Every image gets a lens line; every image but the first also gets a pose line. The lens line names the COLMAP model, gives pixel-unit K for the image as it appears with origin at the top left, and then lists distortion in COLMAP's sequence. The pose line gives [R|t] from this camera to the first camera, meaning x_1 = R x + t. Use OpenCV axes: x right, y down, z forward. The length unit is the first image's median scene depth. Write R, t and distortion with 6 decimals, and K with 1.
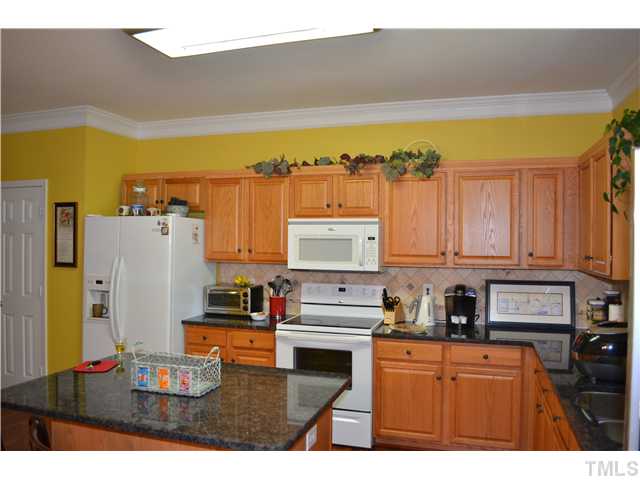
lens RADIAL K [[503.7, 0, 318.9], [0, 503.7, 235.9], [0, 0, 1]] dist [-0.072622, -0.005859]
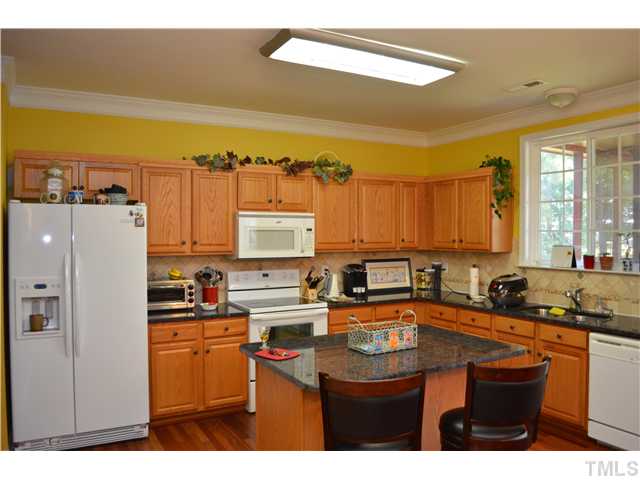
lens RADIAL K [[503.7, 0, 317.2], [0, 503.7, 242.3], [0, 0, 1]] dist [-0.072622, -0.005859]
pose [[0.682758, -0.021301, 0.730334, -0.744912], [0.001656, 0.999618, 0.027606, 0.001948], [-0.730643, -0.017638, 0.682532, 0.149127]]
